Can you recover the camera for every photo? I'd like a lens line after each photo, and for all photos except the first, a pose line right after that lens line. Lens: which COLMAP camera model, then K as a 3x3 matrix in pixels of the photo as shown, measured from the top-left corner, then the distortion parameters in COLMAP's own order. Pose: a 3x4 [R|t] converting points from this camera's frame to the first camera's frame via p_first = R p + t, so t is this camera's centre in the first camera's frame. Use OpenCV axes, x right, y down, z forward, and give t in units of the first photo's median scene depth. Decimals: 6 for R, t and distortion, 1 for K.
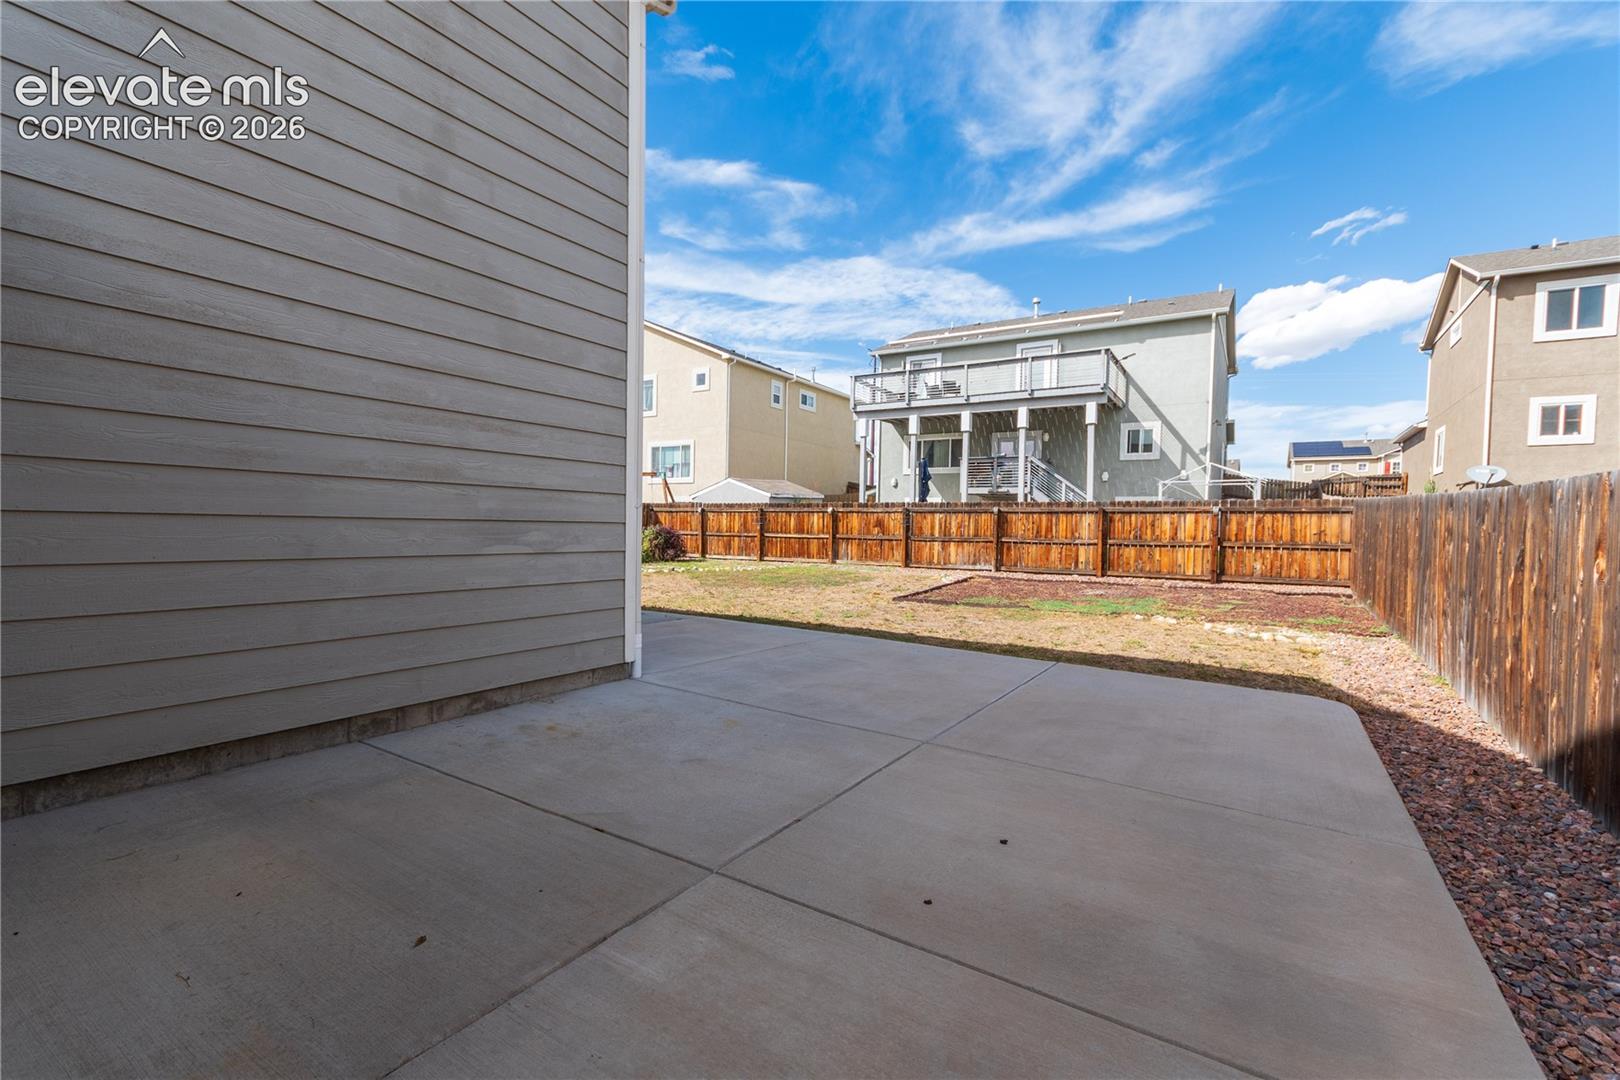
lens RADIAL K [[741.4, 0, 811.1], [0, 741.4, 556.9], [0, 0, 1]] dist [0.010183, 0.001583]
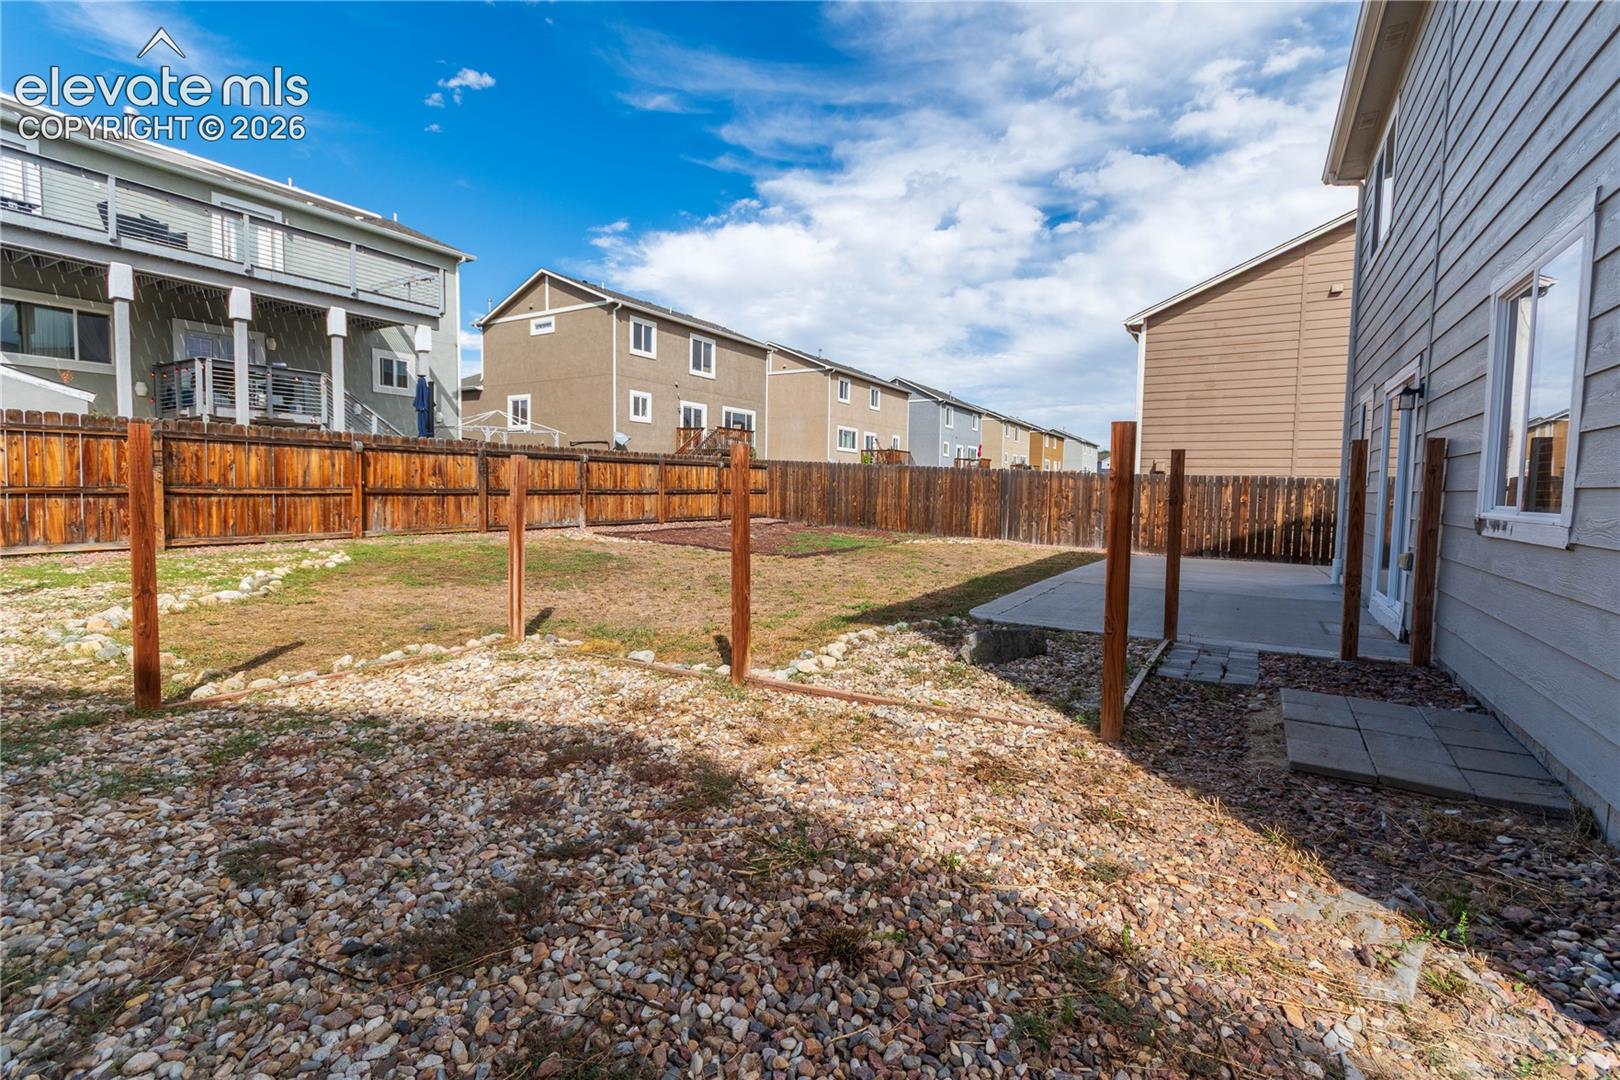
lens RADIAL K [[741.4, 0, 808.1], [0, 741.4, 529.5], [0, 0, 1]] dist [0.010183, 0.001583]
pose [[-0.029642, -0.076234, 0.996649, -0.595172], [0.021185, 0.996816, 0.076877, -0.036703], [-0.999336, 0.023392, -0.027933, 0.695094]]
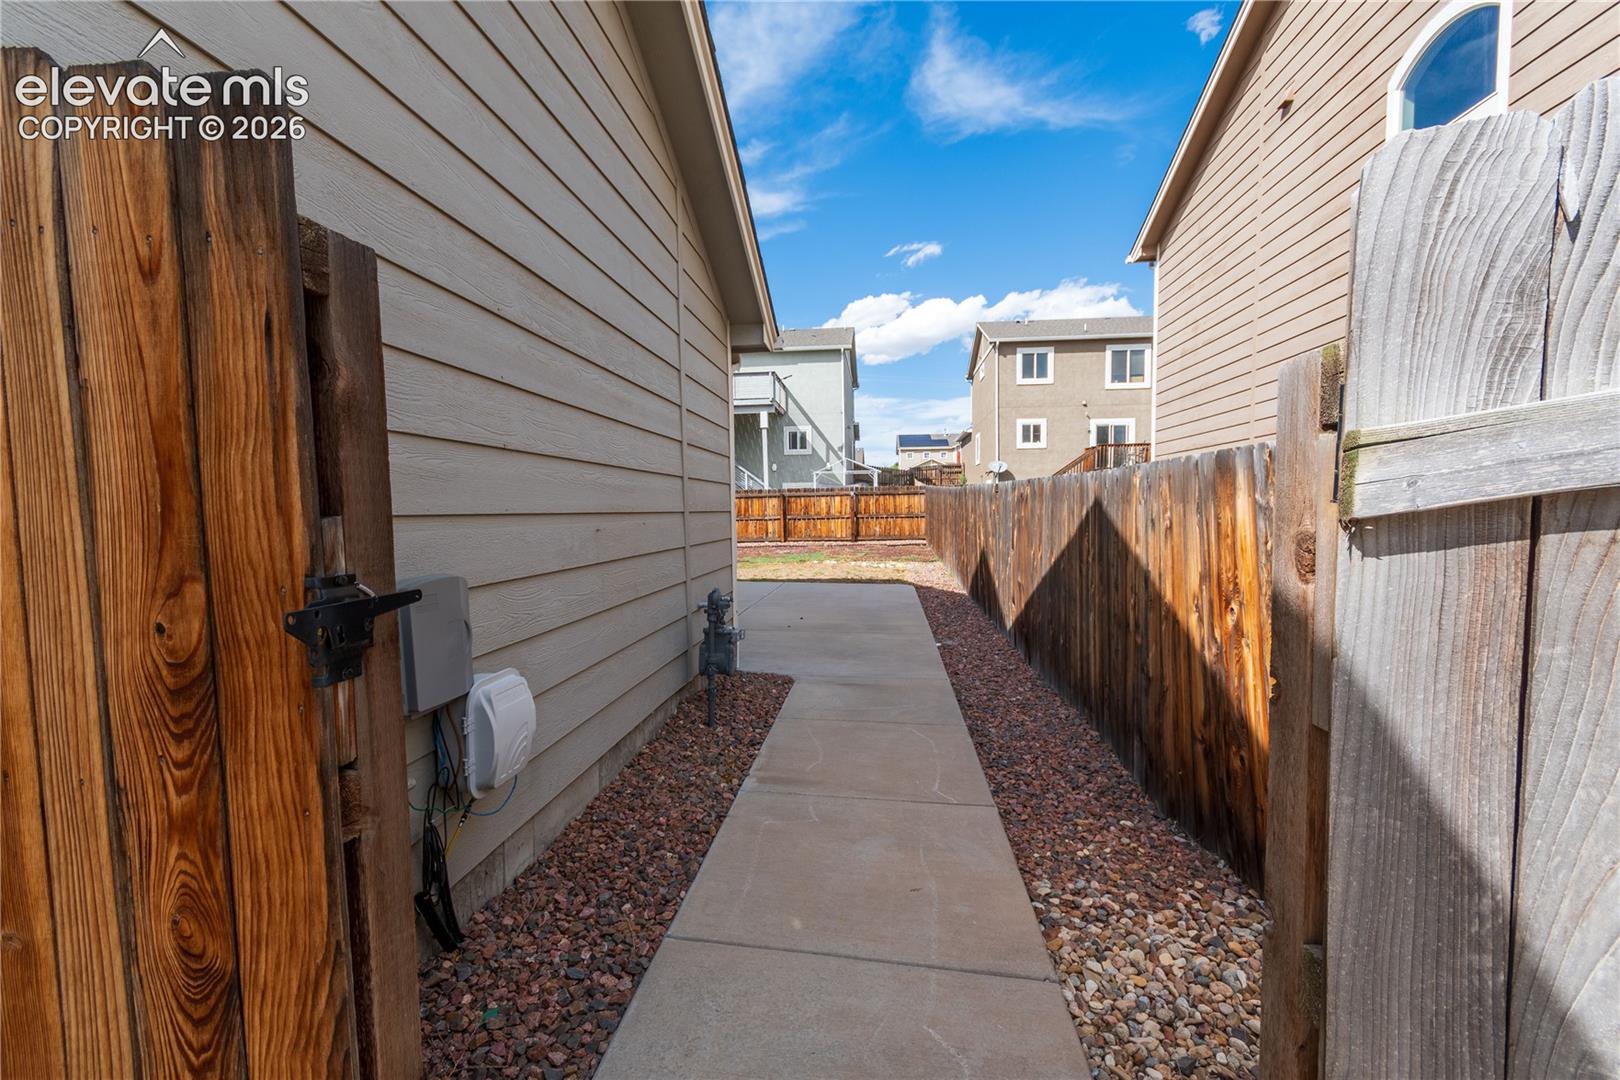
lens RADIAL K [[741.4, 0, 813.5], [0, 741.4, 552.4], [0, 0, 1]] dist [0.010183, 0.001583]
pose [[0.899331, -0.056440, 0.433611, -0.146716], [0.048550, 0.998392, 0.029259, 0.006605], [-0.434565, -0.005261, 0.900625, -0.254804]]
